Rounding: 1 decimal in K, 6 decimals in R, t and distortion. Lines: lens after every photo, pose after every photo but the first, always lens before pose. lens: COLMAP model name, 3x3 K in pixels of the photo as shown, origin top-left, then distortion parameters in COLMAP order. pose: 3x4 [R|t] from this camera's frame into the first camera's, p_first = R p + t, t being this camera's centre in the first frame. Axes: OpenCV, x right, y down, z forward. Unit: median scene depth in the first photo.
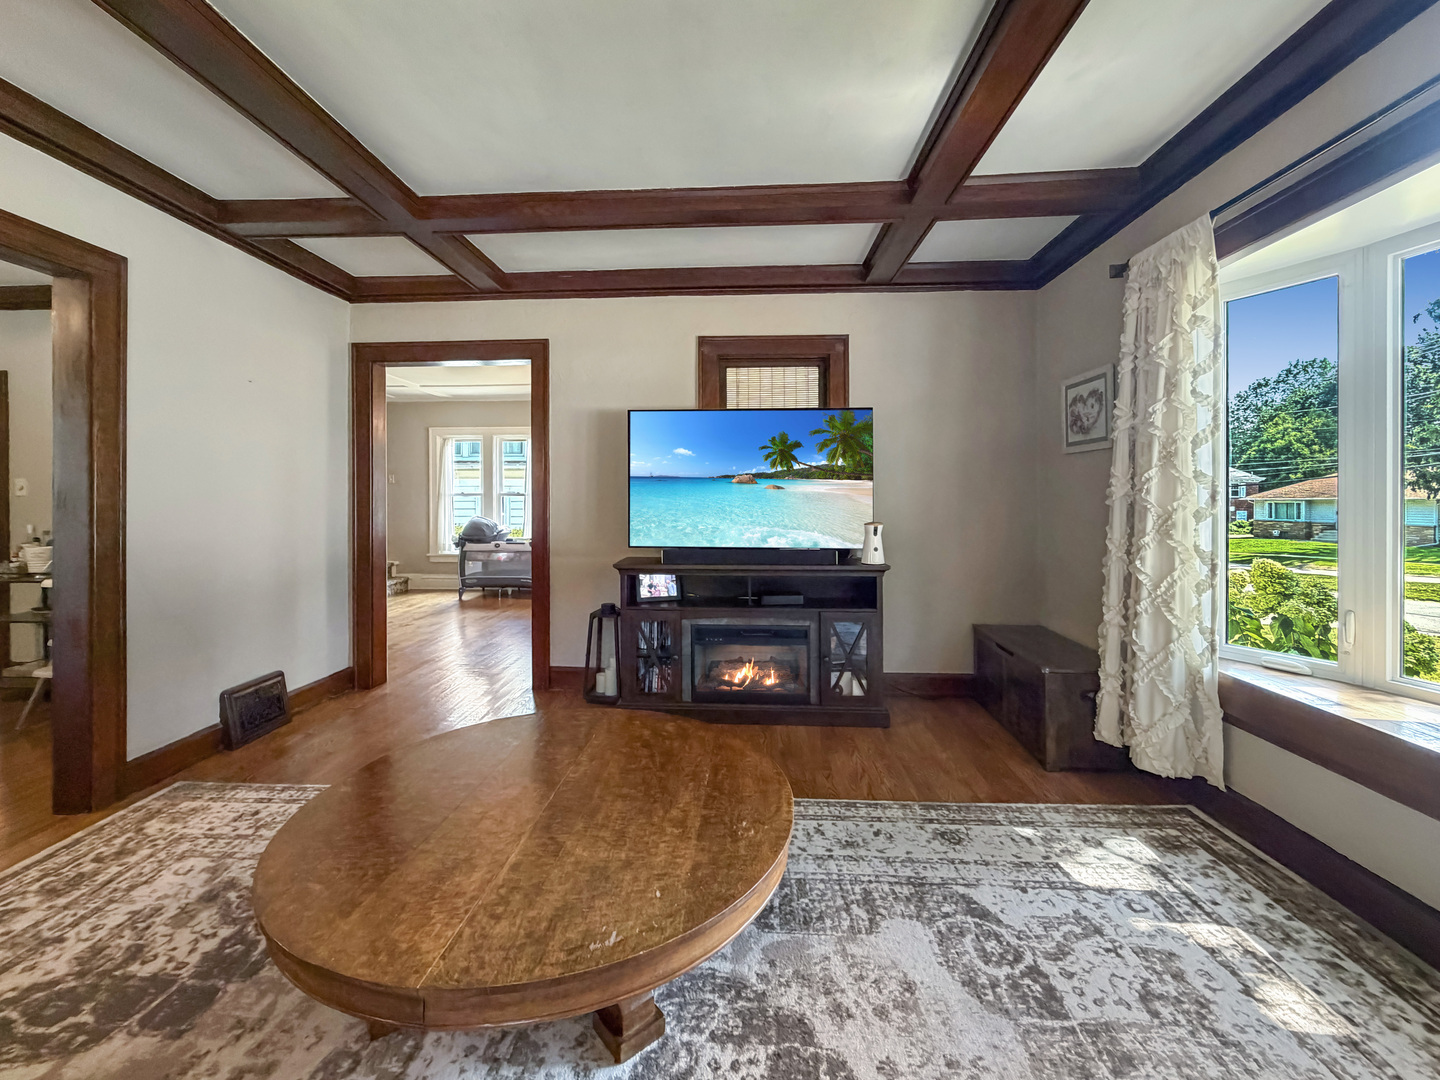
lens RADIAL K [[606.8, 0, 707.0], [0, 606.8, 502.7], [0, 0, 1]] dist [-0.001327, 0.000759]
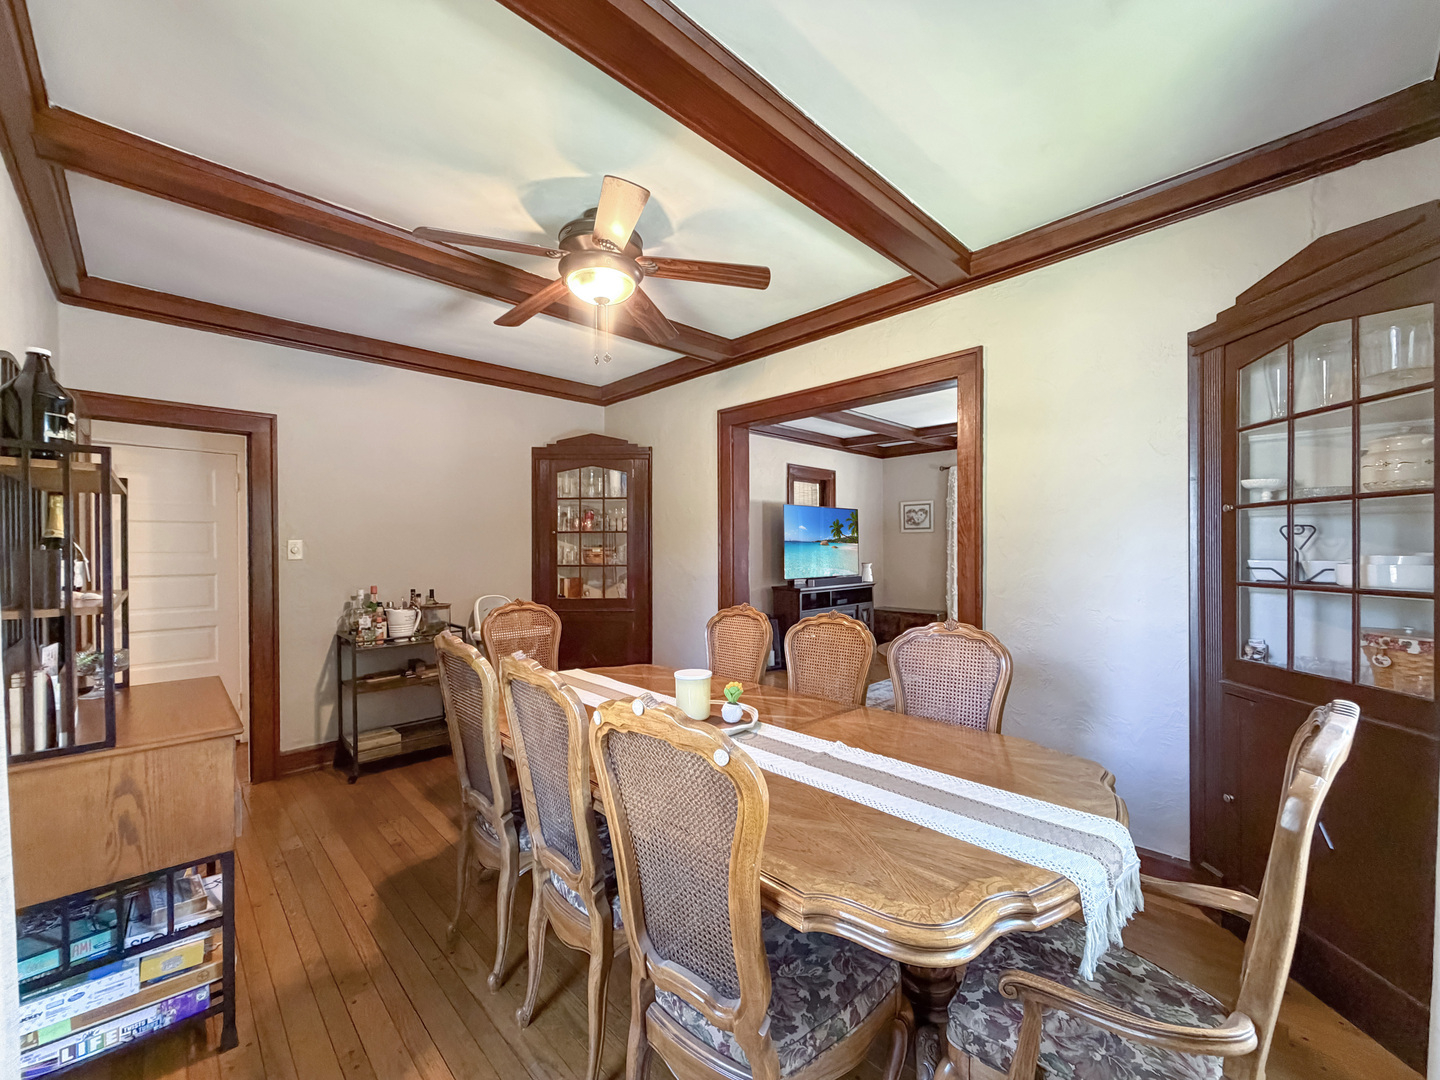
lens RADIAL K [[577.6, 0, 716.9], [0, 577.6, 544.3], [0, 0, 1]] dist [-0.000022, 0.000133]
pose [[0.671348, -0.005119, 0.741125, -1.554638], [0.011621, 0.999926, -0.003620, -0.030397], [-0.741051, 0.011043, 0.671358, -0.005045]]
